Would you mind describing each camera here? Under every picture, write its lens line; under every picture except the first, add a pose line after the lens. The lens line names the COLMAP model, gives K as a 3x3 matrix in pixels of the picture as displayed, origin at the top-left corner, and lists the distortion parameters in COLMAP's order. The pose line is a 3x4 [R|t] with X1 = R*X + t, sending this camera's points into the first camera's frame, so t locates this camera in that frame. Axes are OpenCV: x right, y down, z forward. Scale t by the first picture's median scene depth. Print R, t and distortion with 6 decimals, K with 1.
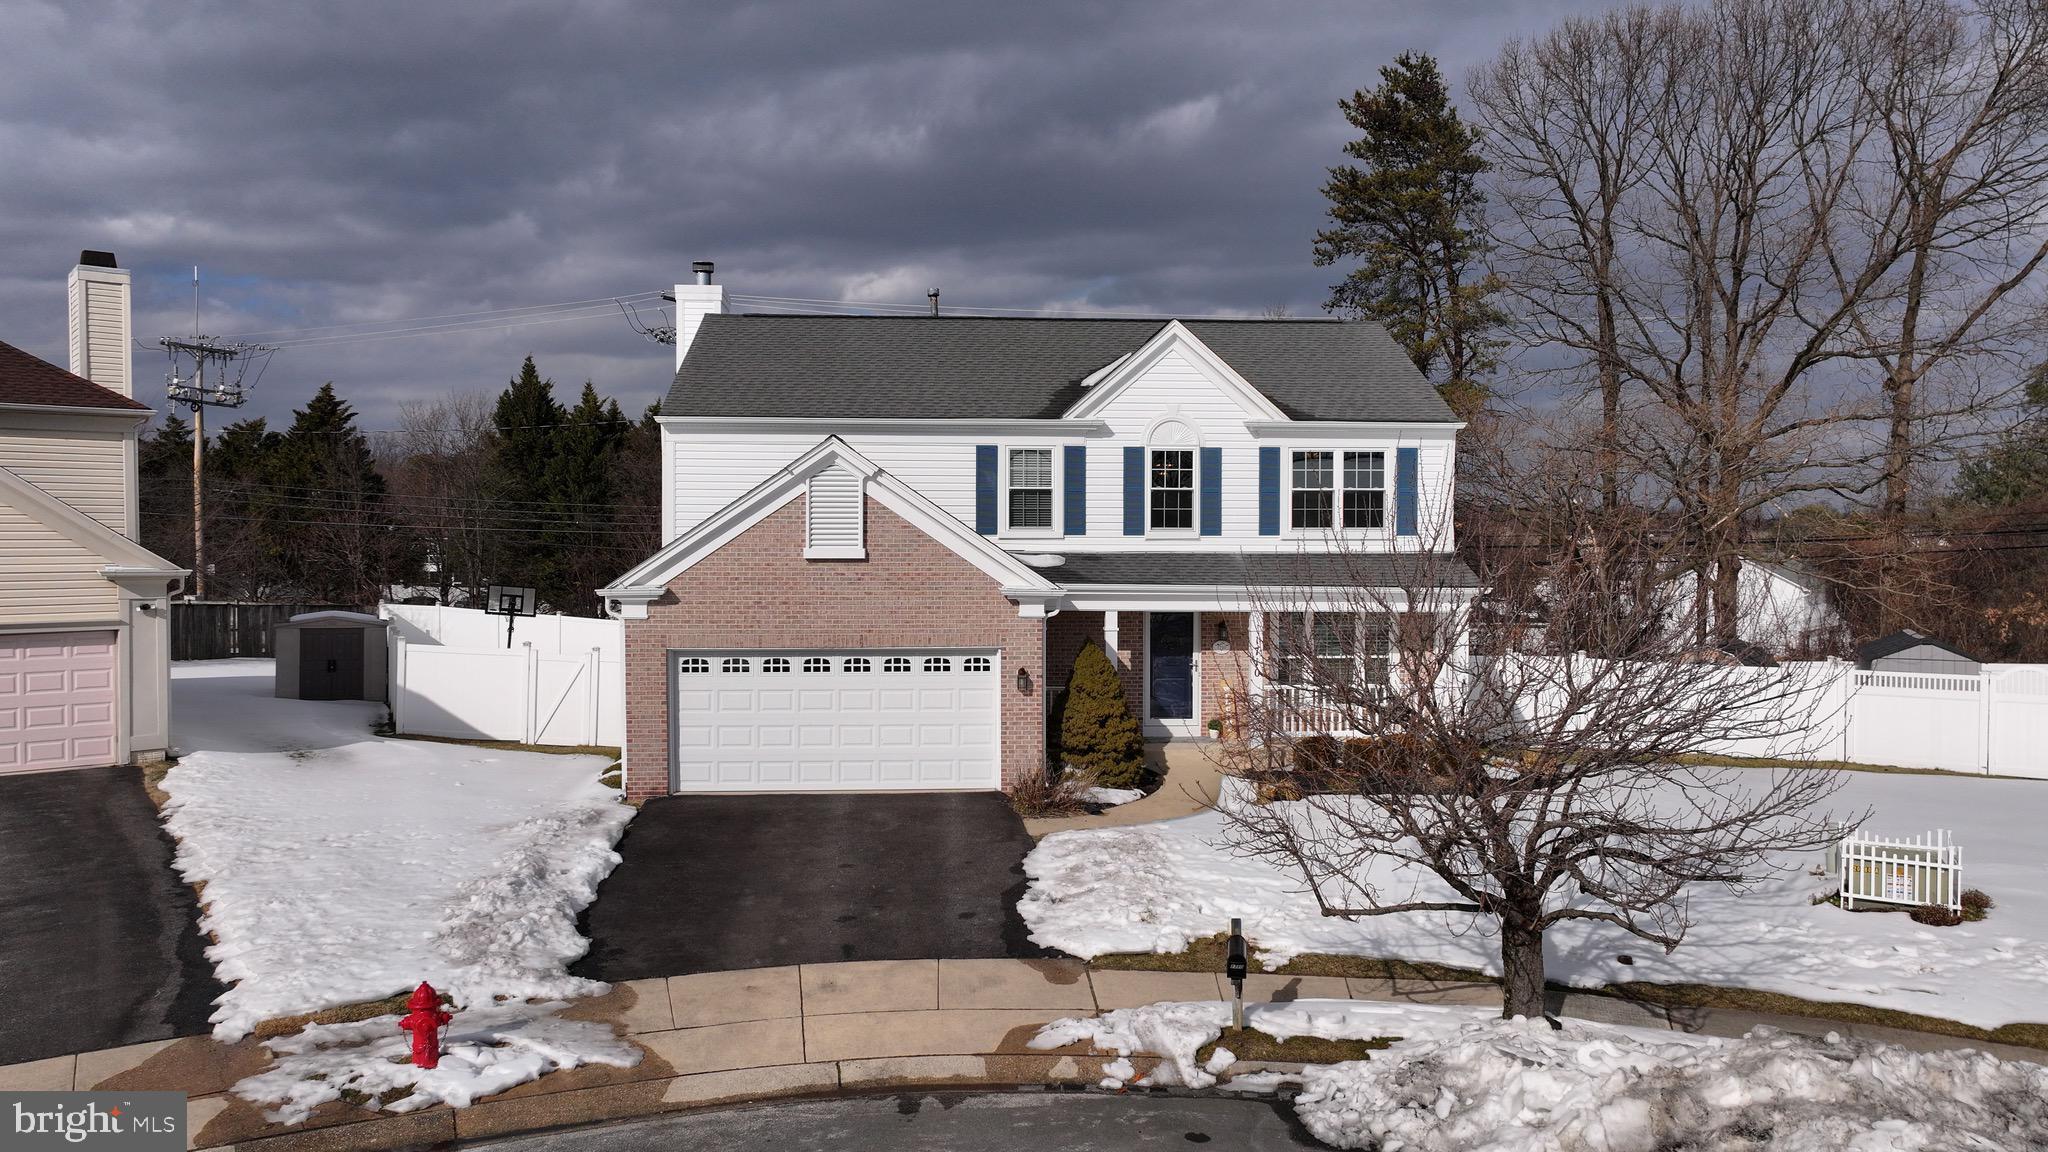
lens RADIAL K [[1436.5, 0, 1033.7], [0, 1436.5, 573.1], [0, 0, 1]] dist [0.006505, -0.002275]
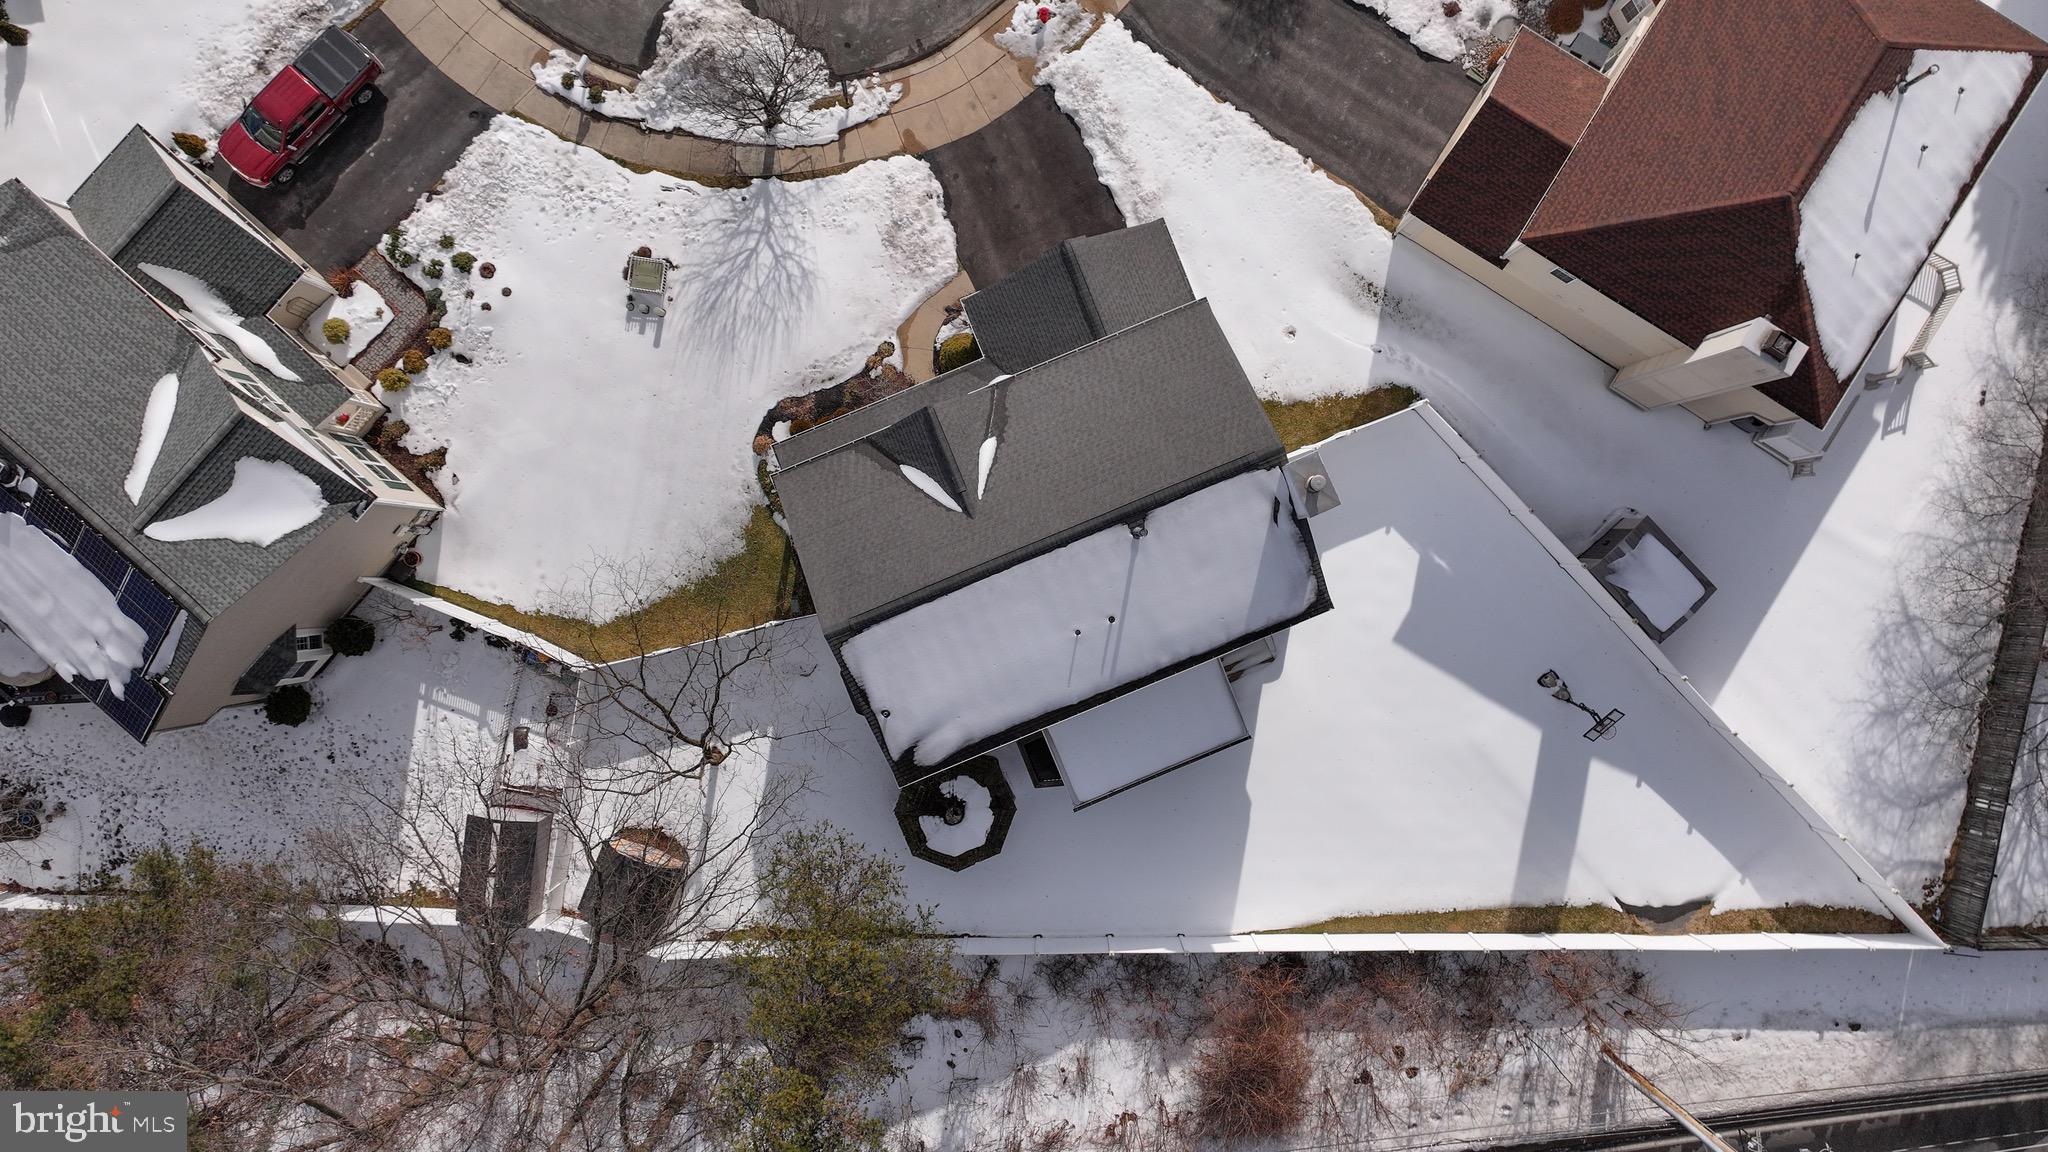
lens RADIAL K [[1436.5, 0, 1033.7], [0, 1436.5, 573.1], [0, 0, 1]] dist [0.006505, -0.002275]
pose [[-0.946790, 0.321547, -0.014015, 0.079632], [-0.022383, -0.022342, 0.999500, -2.064366], [0.321073, 0.946630, 0.028351, 1.328869]]
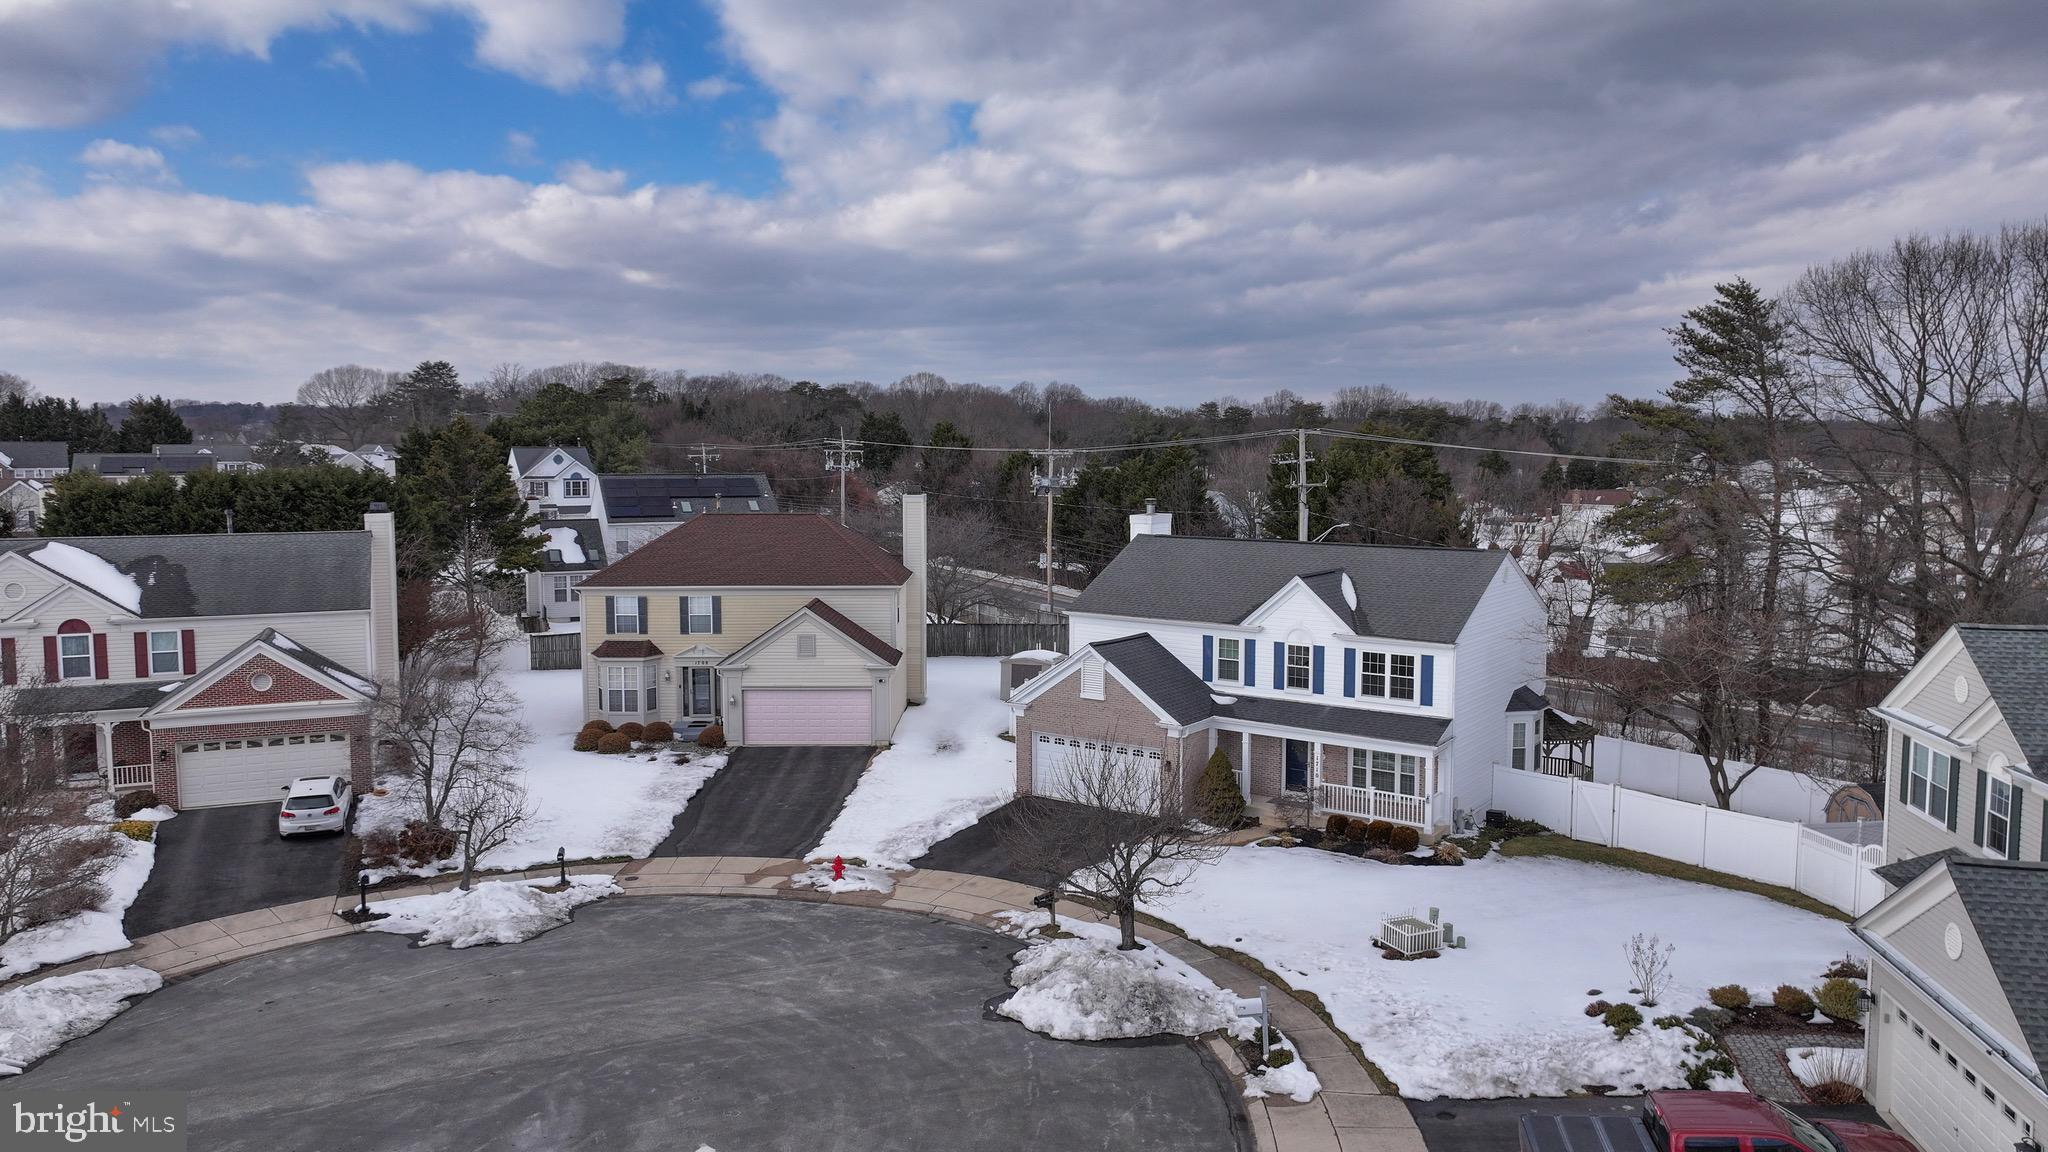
lens RADIAL K [[1436.5, 0, 1033.7], [0, 1436.5, 573.1], [0, 0, 1]] dist [0.006505, -0.002275]
pose [[0.776970, 0.057627, -0.626895, 1.108324], [-0.018800, 0.997481, 0.068393, -0.336985], [0.629257, -0.041354, 0.776096, -0.704501]]
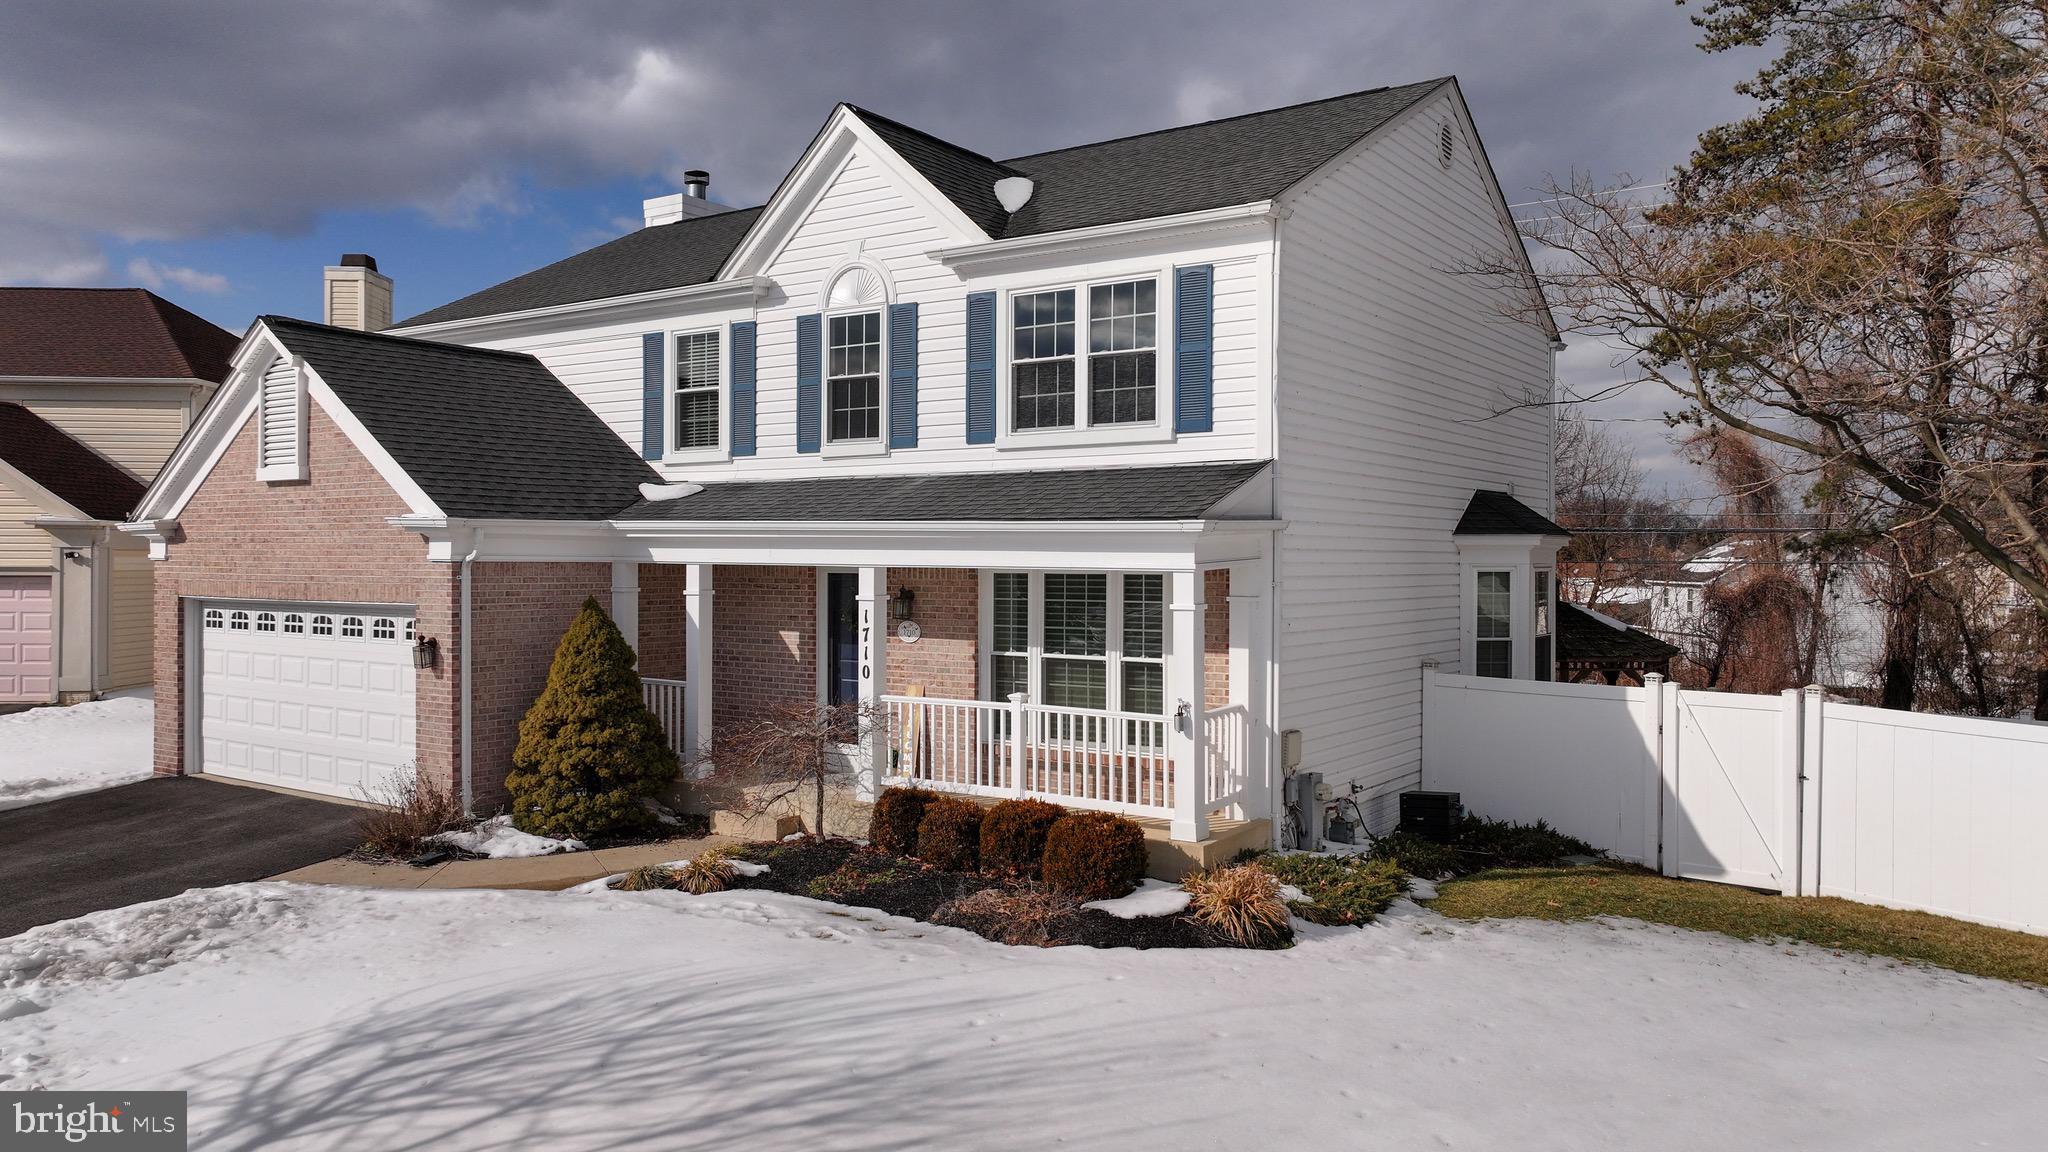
lens RADIAL K [[1436.5, 0, 1033.7], [0, 1436.5, 573.1], [0, 0, 1]] dist [0.006505, -0.002275]
pose [[0.788640, 0.007460, -0.614810, 0.623111], [-0.022264, 0.999617, -0.016429, 0.040879], [0.614452, 0.026645, 0.788504, 0.636626]]
